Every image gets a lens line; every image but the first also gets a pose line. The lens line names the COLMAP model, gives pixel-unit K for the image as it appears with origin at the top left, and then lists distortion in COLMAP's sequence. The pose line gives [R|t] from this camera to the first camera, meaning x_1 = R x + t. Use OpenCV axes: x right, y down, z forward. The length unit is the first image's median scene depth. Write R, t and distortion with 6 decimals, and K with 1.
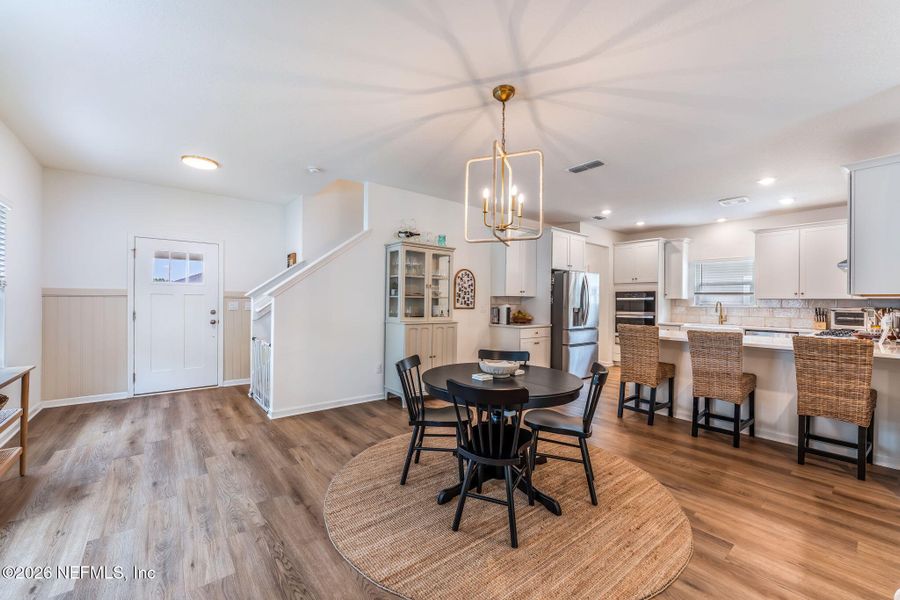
lens RADIAL K [[360.8, 0, 448.4], [0, 360.8, 302.9], [0, 0, 1]] dist [-0.001895, -0.000224]
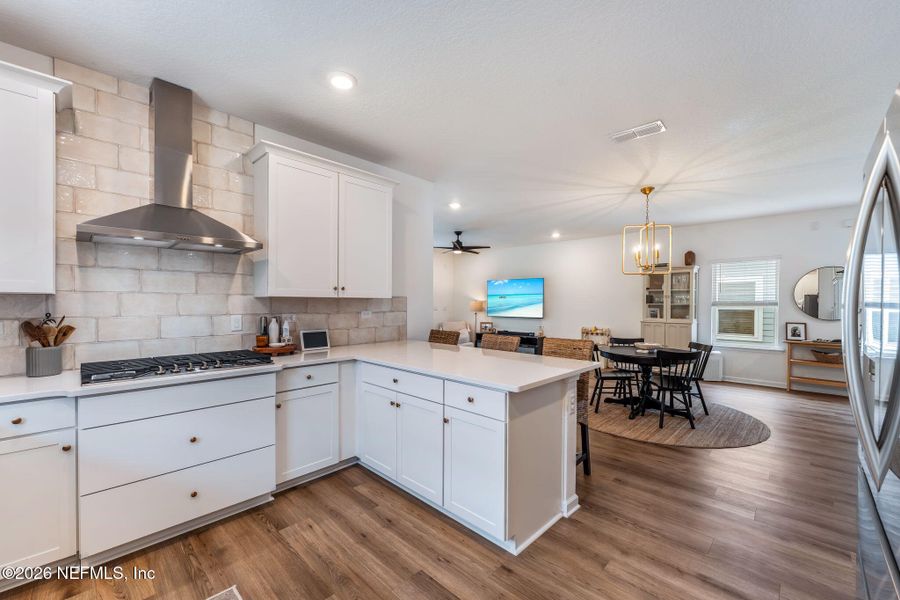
lens RADIAL K [[367.7, 0, 448.4], [0, 367.7, 305.5], [0, 0, 1]] dist [-0.000662, -0.000045]
pose [[-0.991558, -0.014548, -0.128849, 0.698119], [-0.016284, 0.999790, 0.012429, -0.013920], [0.128641, 0.014422, -0.991586, 1.389387]]
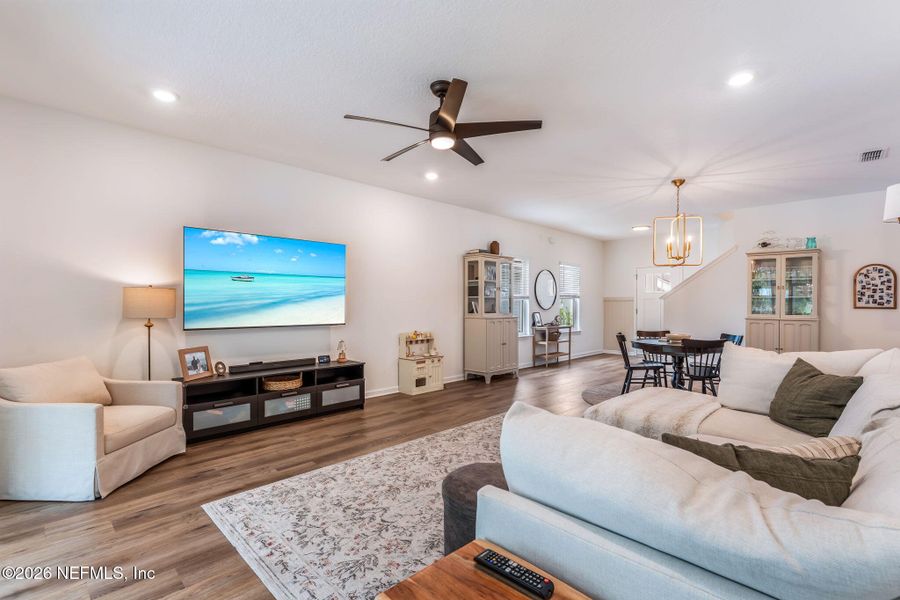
lens RADIAL K [[416.1, 0, 450.3], [0, 416.1, 302.7], [0, 0, 1]] dist [-0.003563, 0.000472]
pose [[0.117967, -0.011684, -0.992949, 1.066806], [-0.003649, 0.999919, -0.012199, 0.020731], [0.993011, 0.005062, 0.117915, -0.182298]]
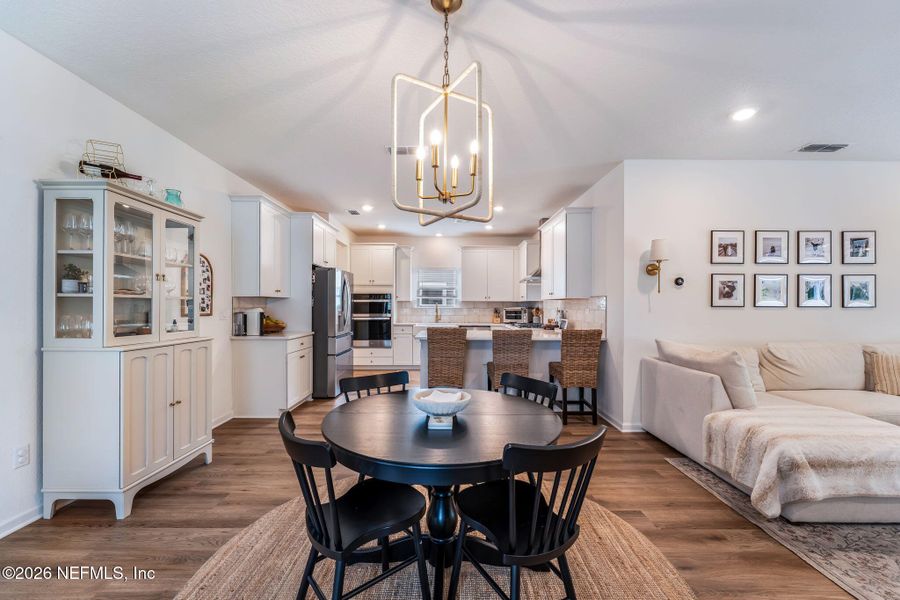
lens RADIAL K [[362.7, 0, 451.2], [0, 362.7, 307.7], [0, 0, 1]] dist [-0.001727, 0.000081]
pose [[0.622378, -0.012046, 0.782624, -0.200206], [0.005079, 0.999923, 0.011352, -0.003406], [-0.782701, -0.003090, 0.622391, 0.293058]]
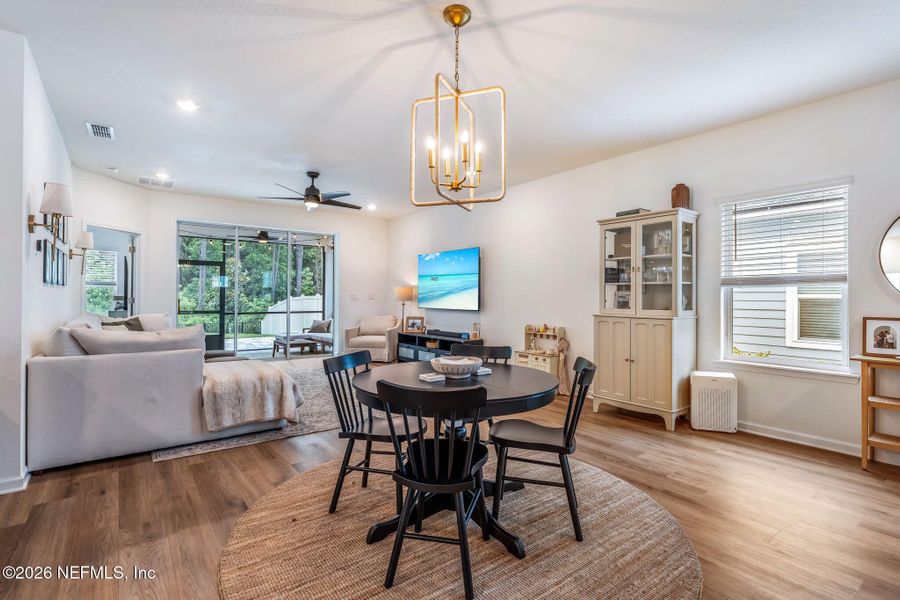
lens RADIAL K [[432.0, 0, 451.8], [0, 432.0, 292.5], [0, 0, 1]] dist [-0.002818, -0.000212]
pose [[-0.999715, -0.016615, 0.017141, 0.072745], [-0.016690, 0.999852, -0.004219, 0.014023], [-0.017069, -0.004504, -0.999844, 1.013213]]
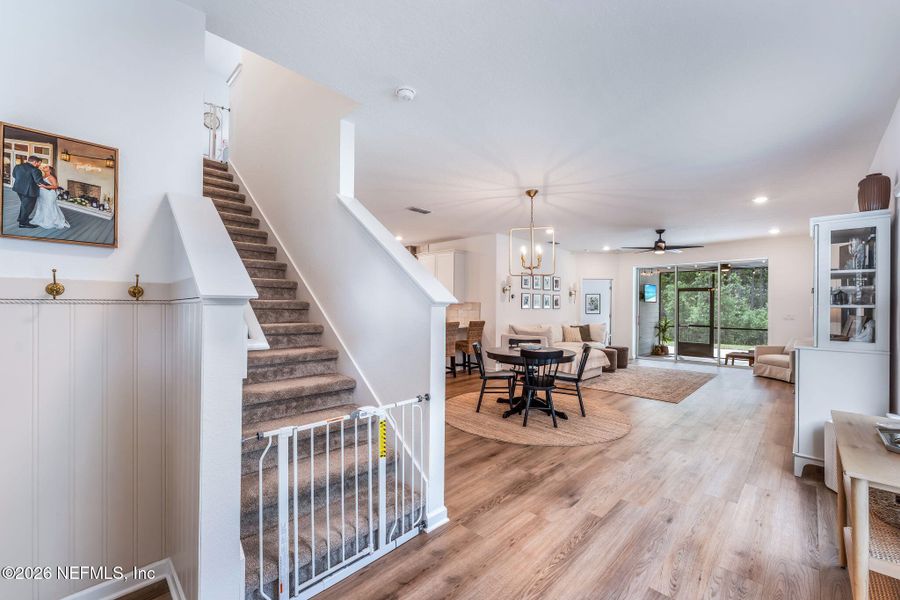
lens RADIAL K [[362.7, 0, 451.2], [0, 362.7, 307.7], [0, 0, 1]] dist [-0.001727, 0.000081]
pose [[-0.115131, -0.015328, 0.993232, -0.832439], [-0.007918, 0.999863, 0.014513, -0.018702], [-0.993319, -0.006194, -0.115237, 0.835654]]
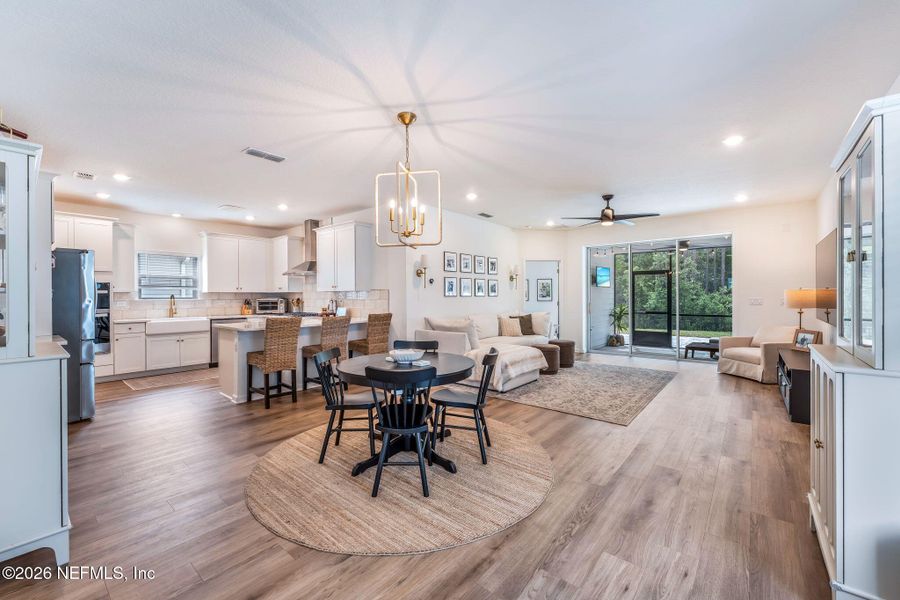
lens RADIAL K [[363.3, 0, 451.2], [0, 363.3, 298.3], [0, 0, 1]] dist [-0.003702, -0.000251]
pose [[-0.198129, -0.018751, 0.979997, -0.536293], [0.005315, 0.999782, 0.020204, -0.013533], [-0.980162, 0.009211, -0.197986, 0.571556]]
